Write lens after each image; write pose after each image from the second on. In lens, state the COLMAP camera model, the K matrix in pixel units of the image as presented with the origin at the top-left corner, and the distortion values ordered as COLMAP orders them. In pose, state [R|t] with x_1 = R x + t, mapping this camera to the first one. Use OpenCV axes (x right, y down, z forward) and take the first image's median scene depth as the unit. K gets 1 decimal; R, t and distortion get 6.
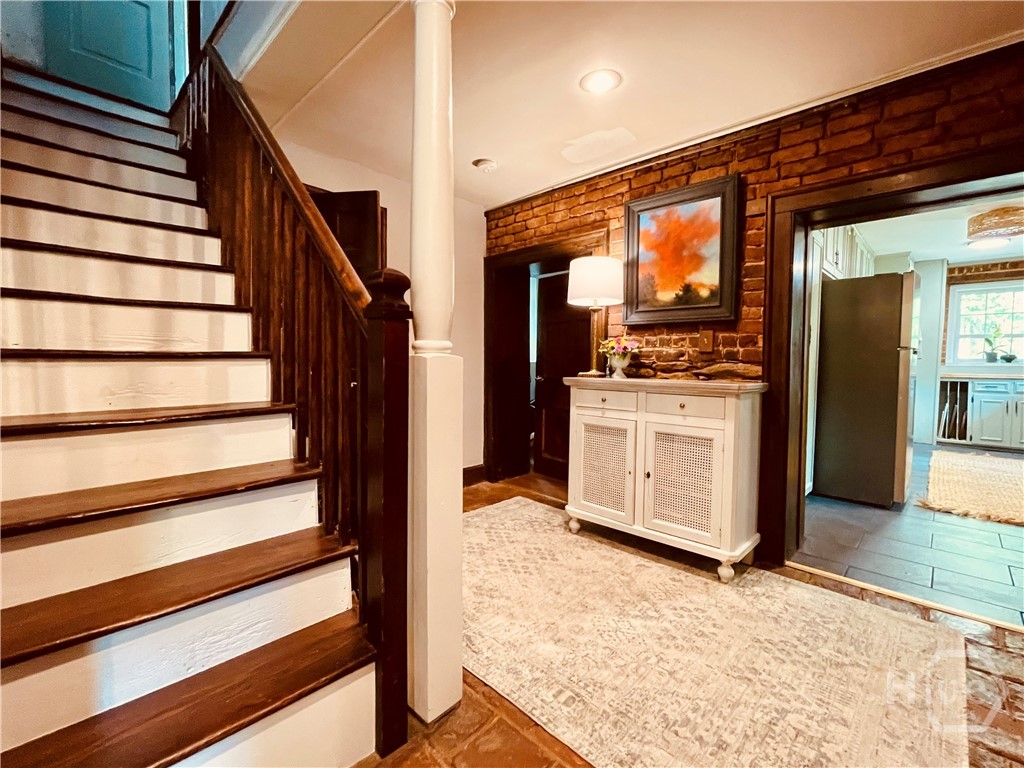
lens RADIAL K [[454.7, 0, 514.8], [0, 454.7, 376.4], [0, 0, 1]] dist [0.001027, -0.000076]
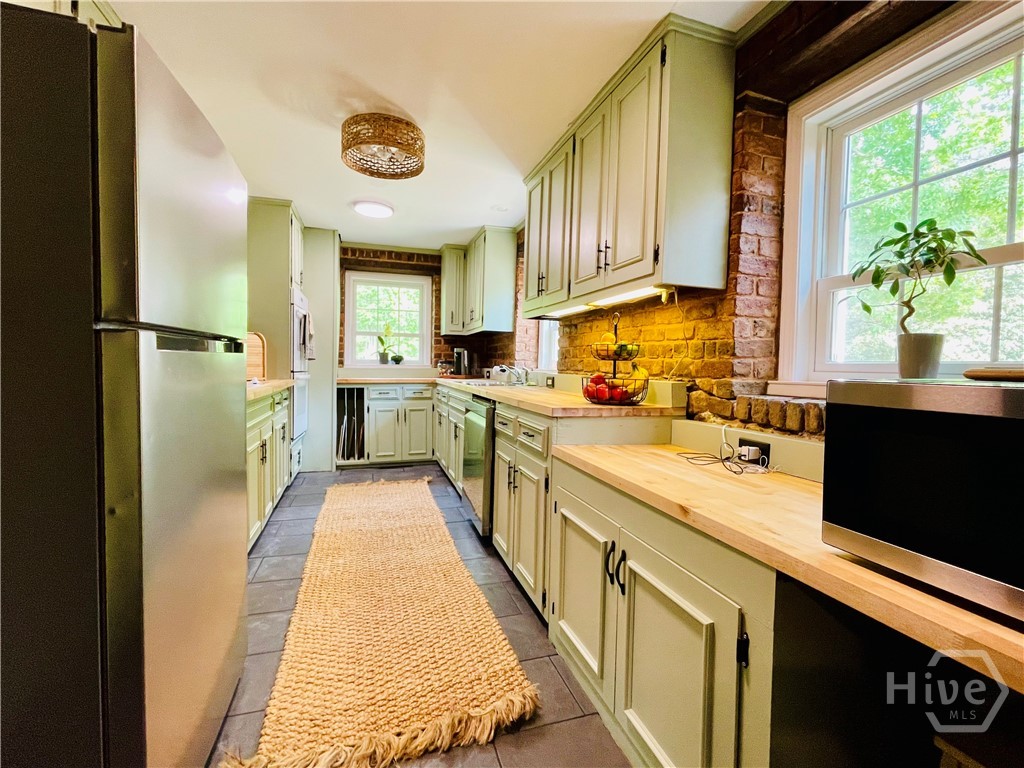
lens RADIAL K [[454.7, 0, 512.7], [0, 454.7, 382.2], [0, 0, 1]] dist [0.001027, -0.000076]
pose [[0.477529, -0.037185, 0.877829, 0.393733], [0.023431, 0.999288, 0.029584, -0.015746], [-0.878303, 0.006442, 0.478060, 0.361663]]
